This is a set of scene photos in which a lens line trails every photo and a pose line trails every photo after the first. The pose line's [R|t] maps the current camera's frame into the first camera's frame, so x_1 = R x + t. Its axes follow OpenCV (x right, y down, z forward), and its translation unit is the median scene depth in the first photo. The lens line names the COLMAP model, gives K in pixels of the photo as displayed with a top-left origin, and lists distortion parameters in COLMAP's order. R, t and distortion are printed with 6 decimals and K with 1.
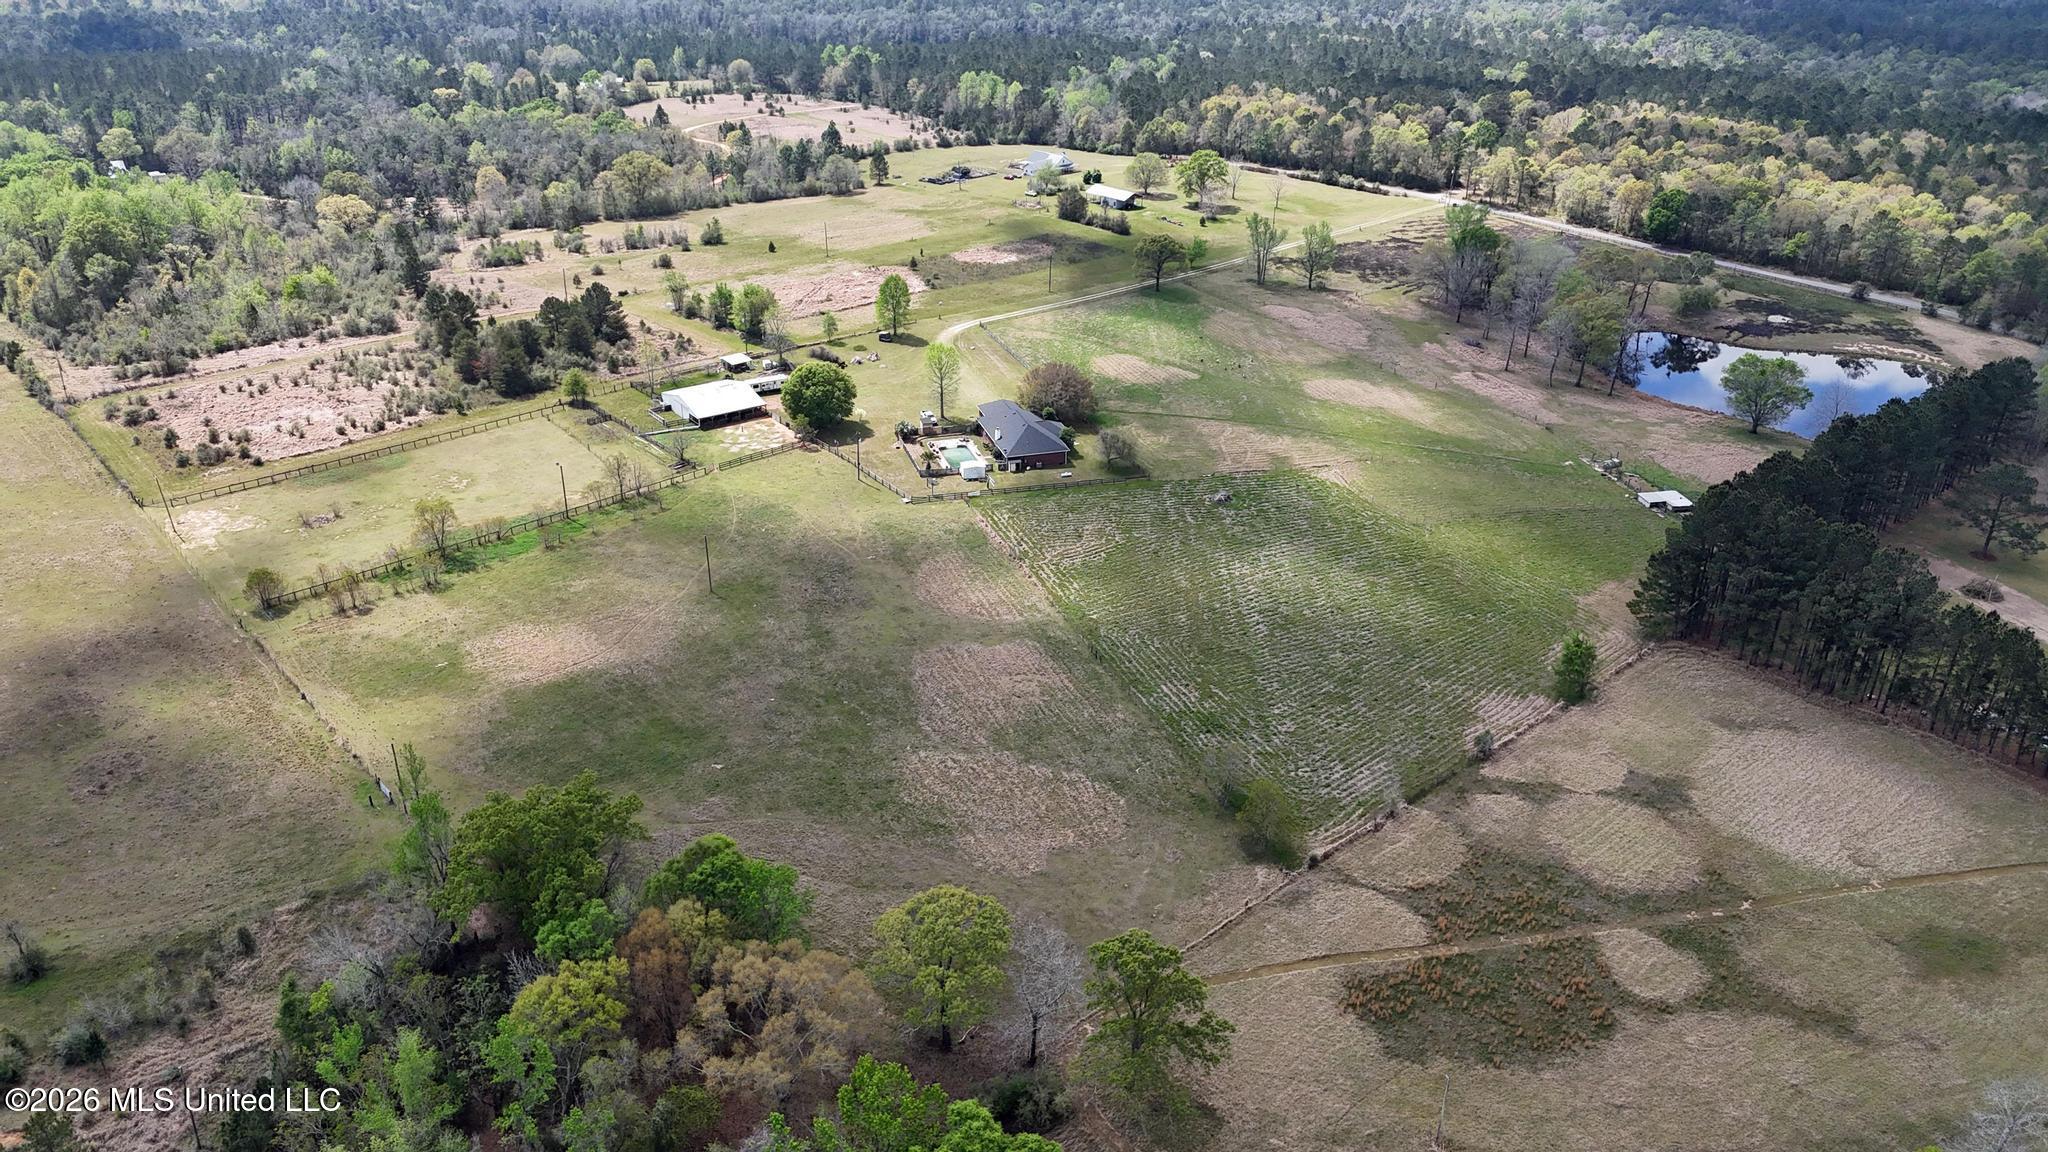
lens RADIAL K [[1484.3, 0, 1018.1], [0, 1484.3, 588.1], [0, 0, 1]] dist [0.073967, -0.076772]
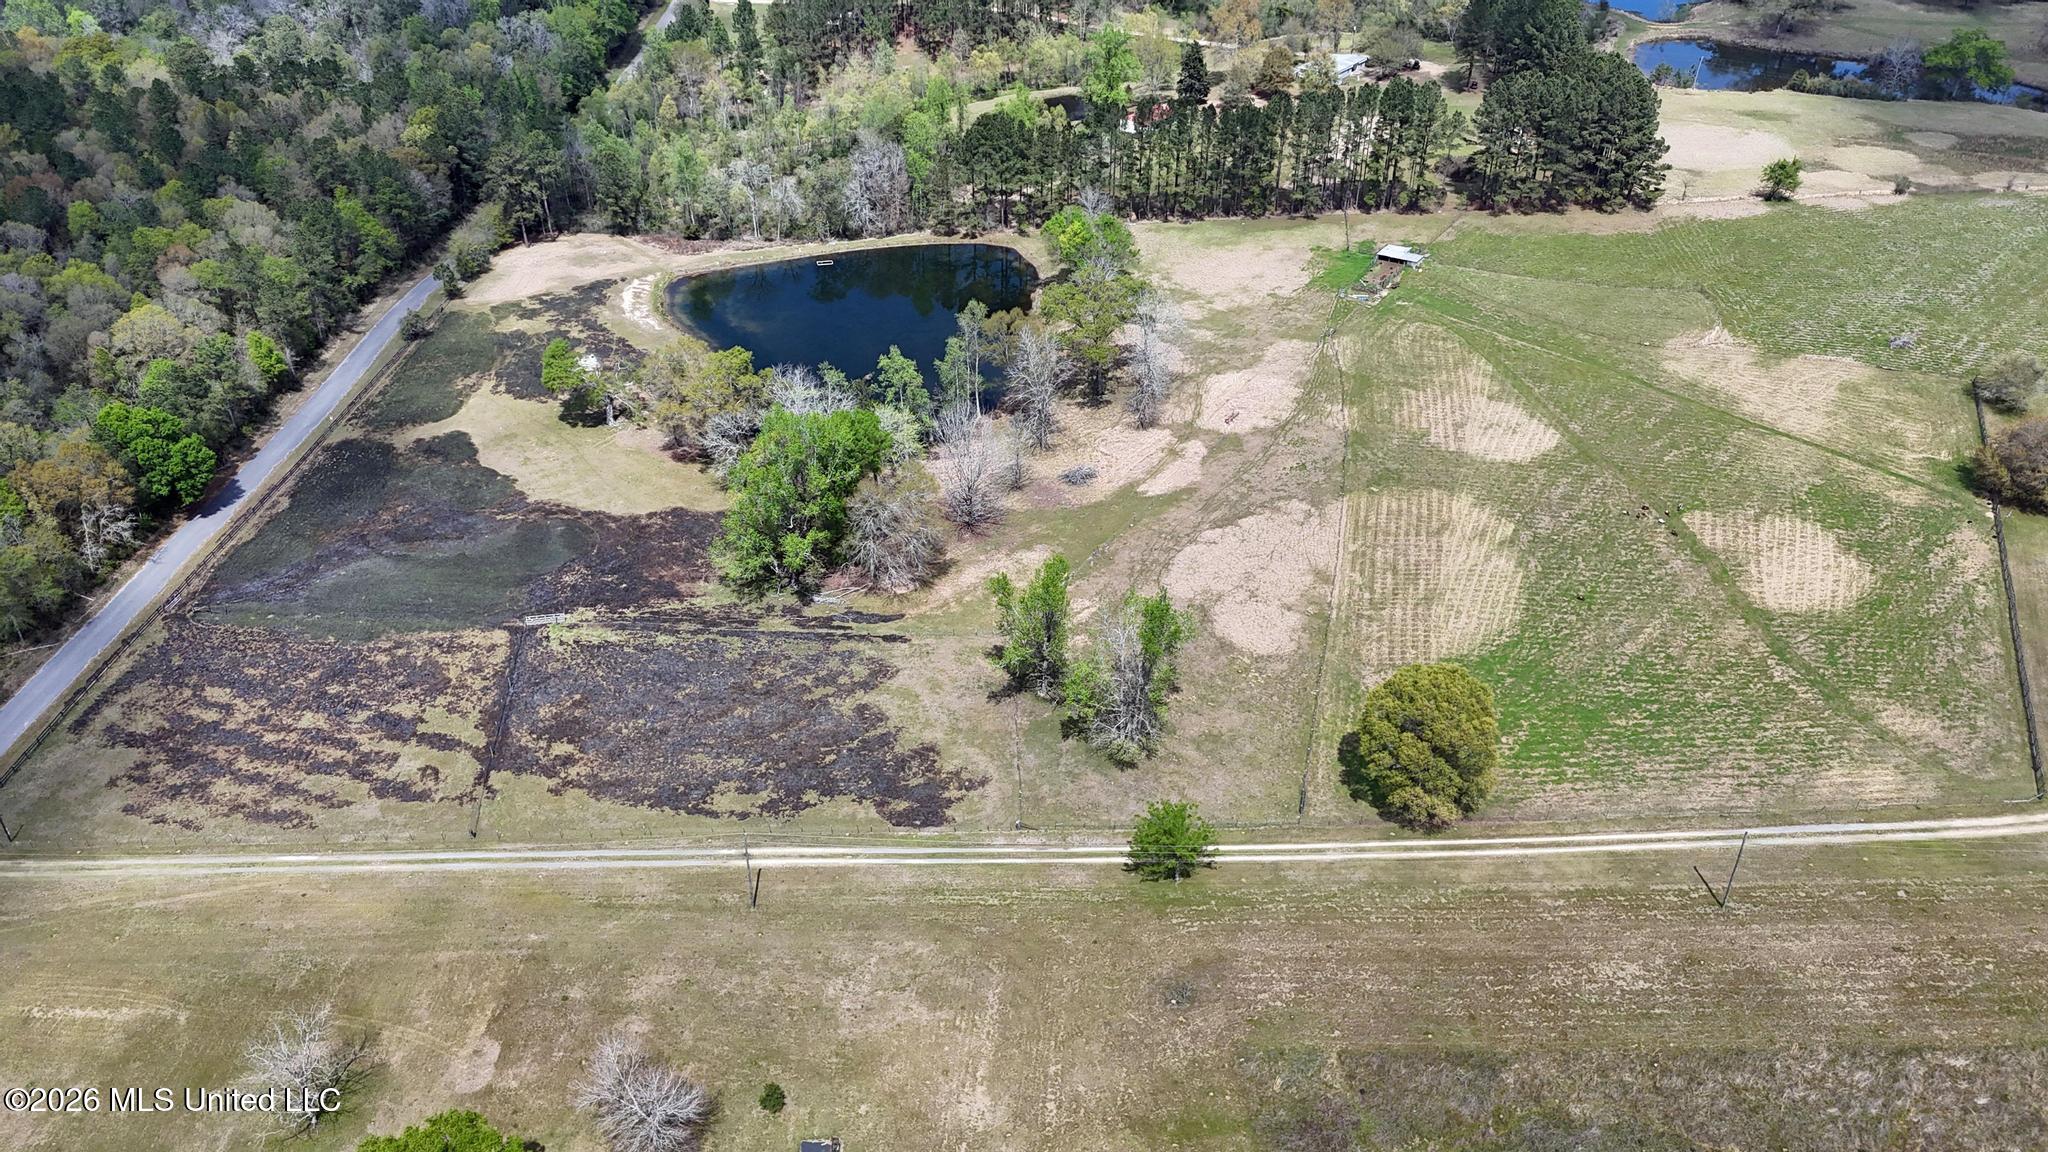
lens RADIAL K [[1484.3, 0, 1018.1], [0, 1484.3, 588.1], [0, 0, 1]] dist [0.073967, -0.076772]
pose [[-0.730522, -0.398911, 0.554263, -0.023778], [0.301683, 0.539625, 0.785997, -0.461262], [-0.612637, 0.741400, -0.273863, 0.910405]]
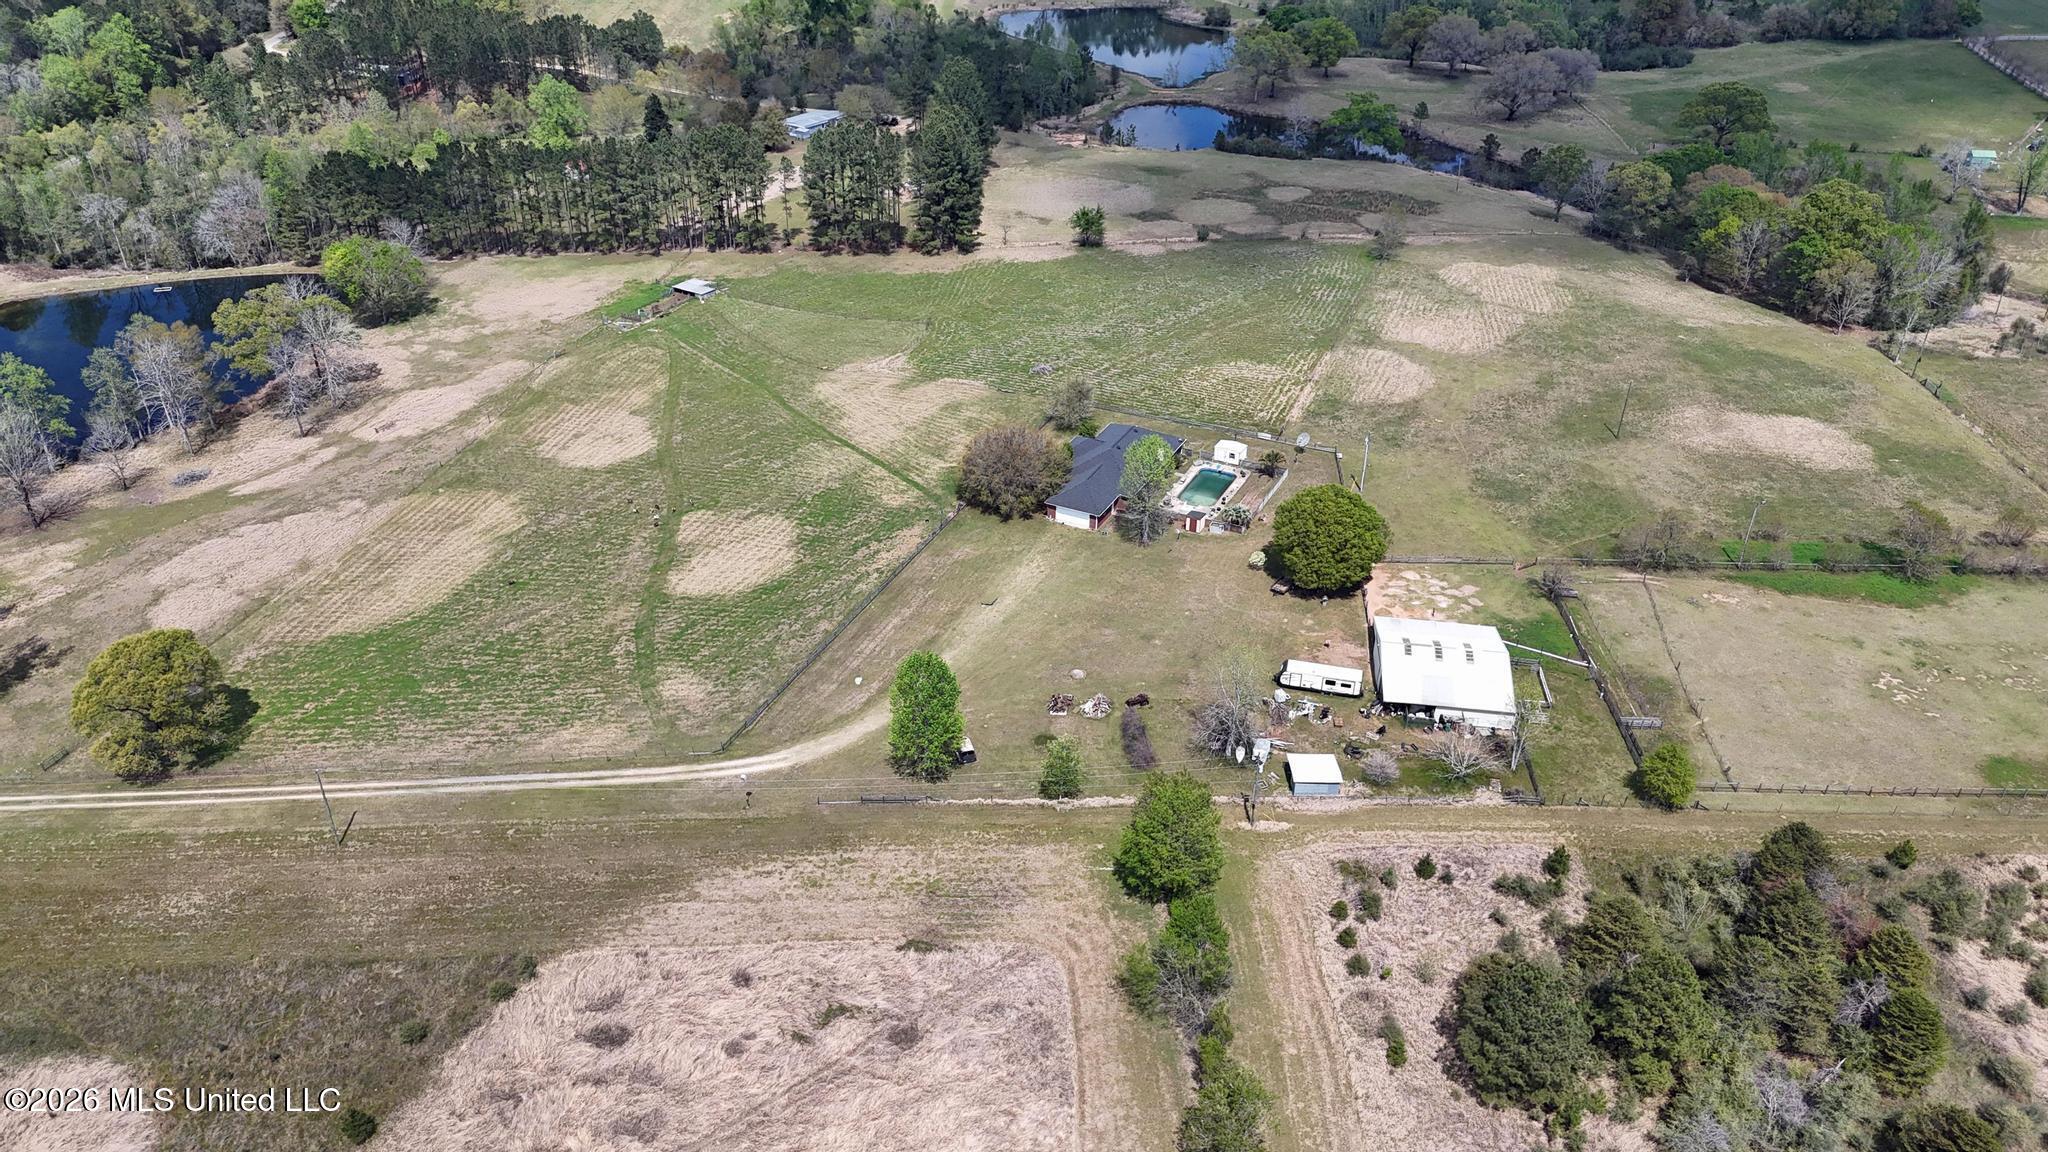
lens RADIAL K [[1484.3, 0, 1018.1], [0, 1484.3, 588.1], [0, 0, 1]] dist [0.073967, -0.076772]
pose [[-0.735912, -0.375383, 0.563490, -0.247407], [0.289538, 0.577832, 0.763071, -0.388250], [-0.612047, 0.724705, -0.316545, 0.767053]]
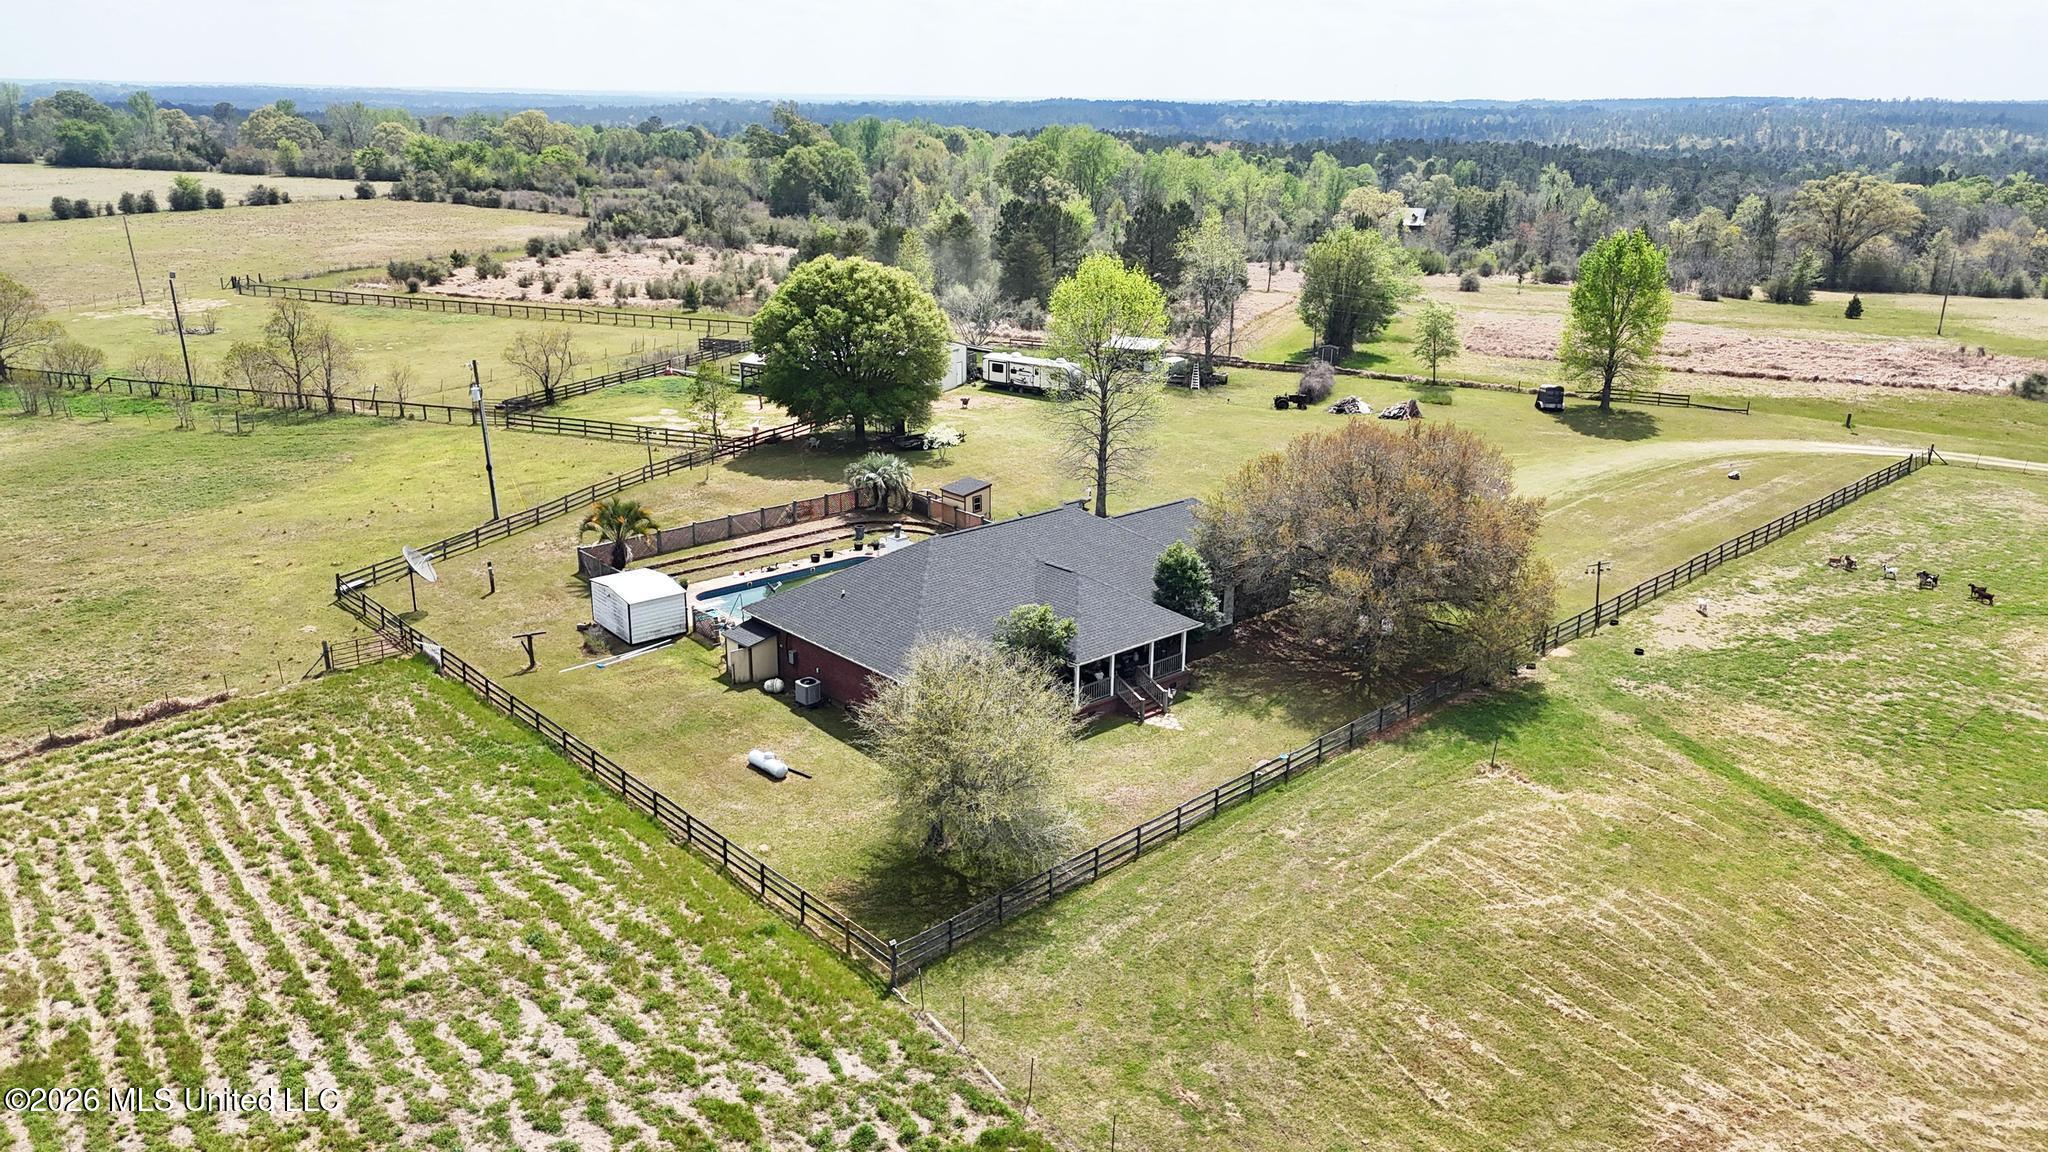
lens RADIAL K [[1484.3, 0, 1018.1], [0, 1484.3, 588.1], [0, 0, 1]] dist [0.073967, -0.076772]
pose [[0.435374, 0.282617, -0.854738, 0.120391], [-0.415225, 0.905463, 0.087888, -0.073233], [0.798773, 0.316644, 0.511564, 0.504766]]
